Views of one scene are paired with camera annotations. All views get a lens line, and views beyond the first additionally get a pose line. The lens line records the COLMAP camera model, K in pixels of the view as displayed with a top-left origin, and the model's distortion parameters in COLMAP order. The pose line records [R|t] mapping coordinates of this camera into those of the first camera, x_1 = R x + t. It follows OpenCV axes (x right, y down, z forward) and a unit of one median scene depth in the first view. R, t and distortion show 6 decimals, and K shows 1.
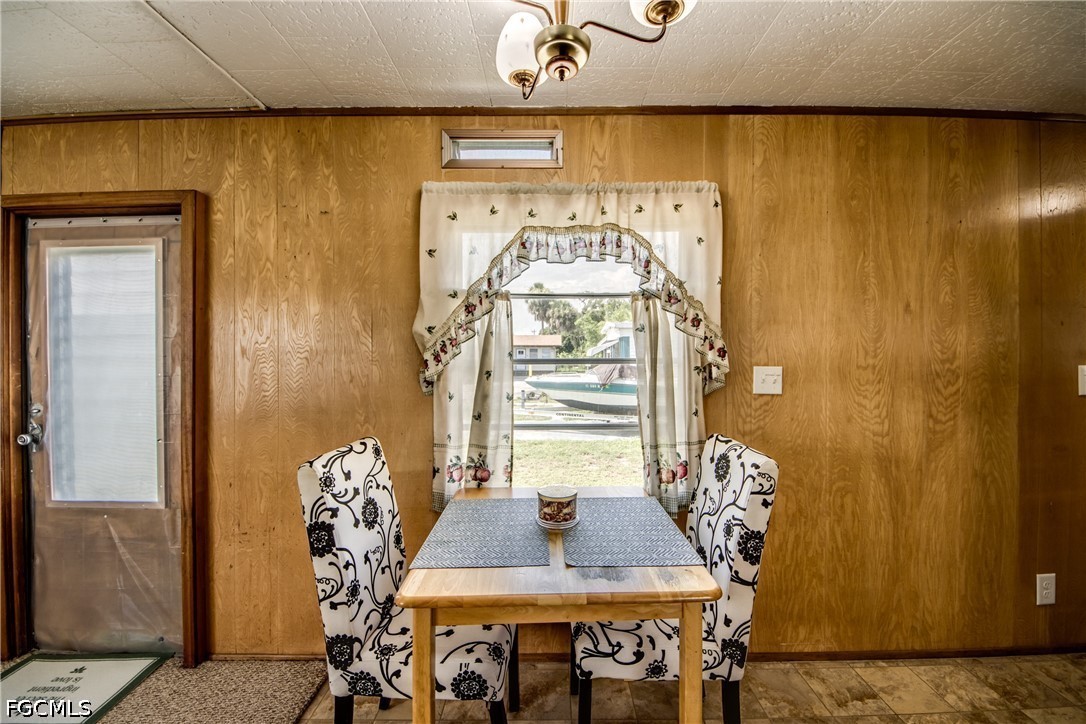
lens RADIAL K [[420.1, 0, 552.3], [0, 420.1, 352.7], [0, 0, 1]] dist [0.009981, -0.011928]
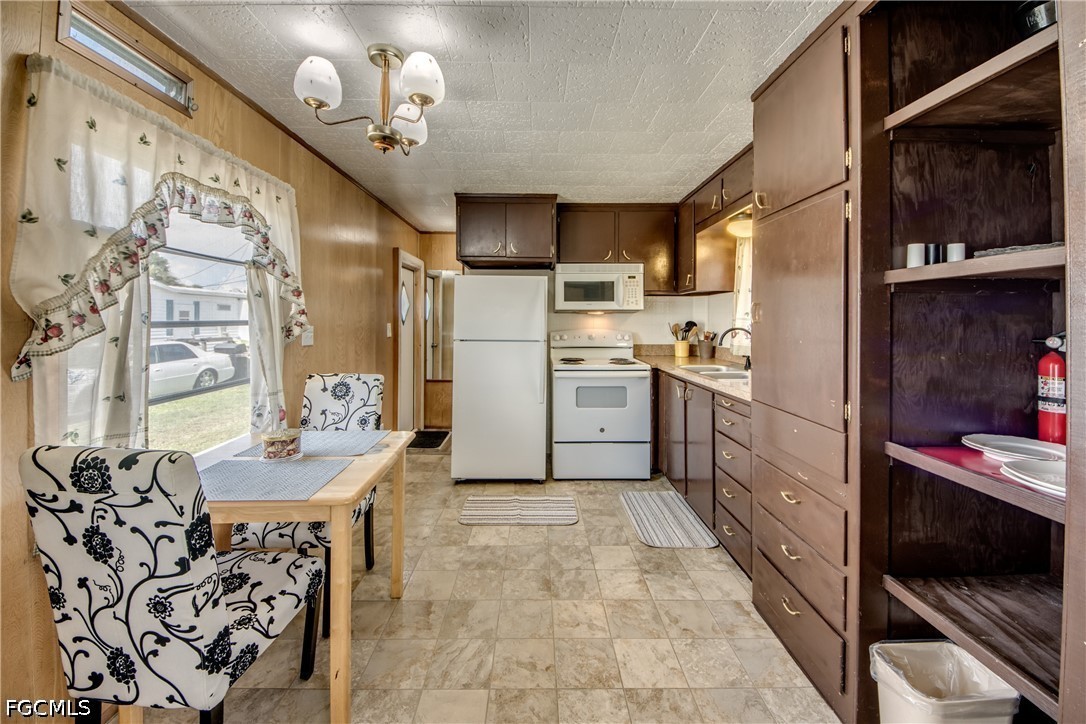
lens RADIAL K [[420.1, 0, 532.3], [0, 420.1, 318.4], [0, 0, 1]] dist [0.009981, -0.011928]
pose [[0.010388, 0.002740, 0.999942, -0.931108], [-0.005467, 0.999981, -0.002683, 0.007708], [-0.999931, -0.005439, 0.010403, 0.227997]]
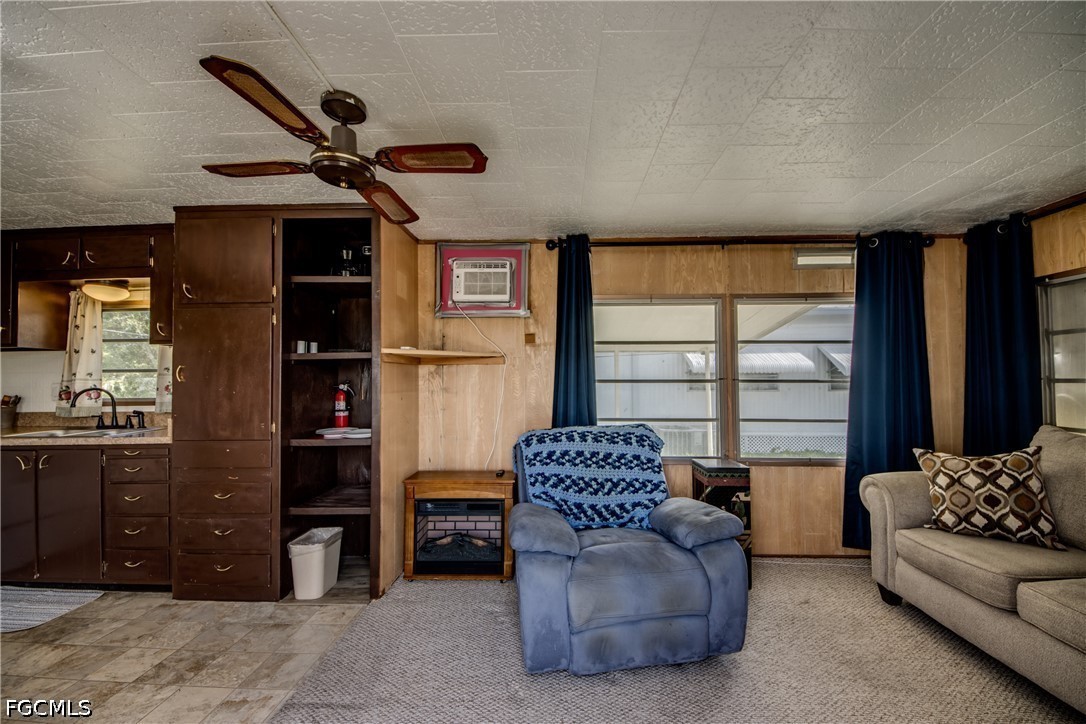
lens RADIAL K [[420.1, 0, 554.7], [0, 420.1, 369.3], [0, 0, 1]] dist [0.009981, -0.011928]
pose [[-0.999688, 0.010191, 0.022815, -1.136815], [0.009609, 0.999629, -0.025478, 0.021253], [-0.023066, -0.025251, -0.999415, 1.048498]]
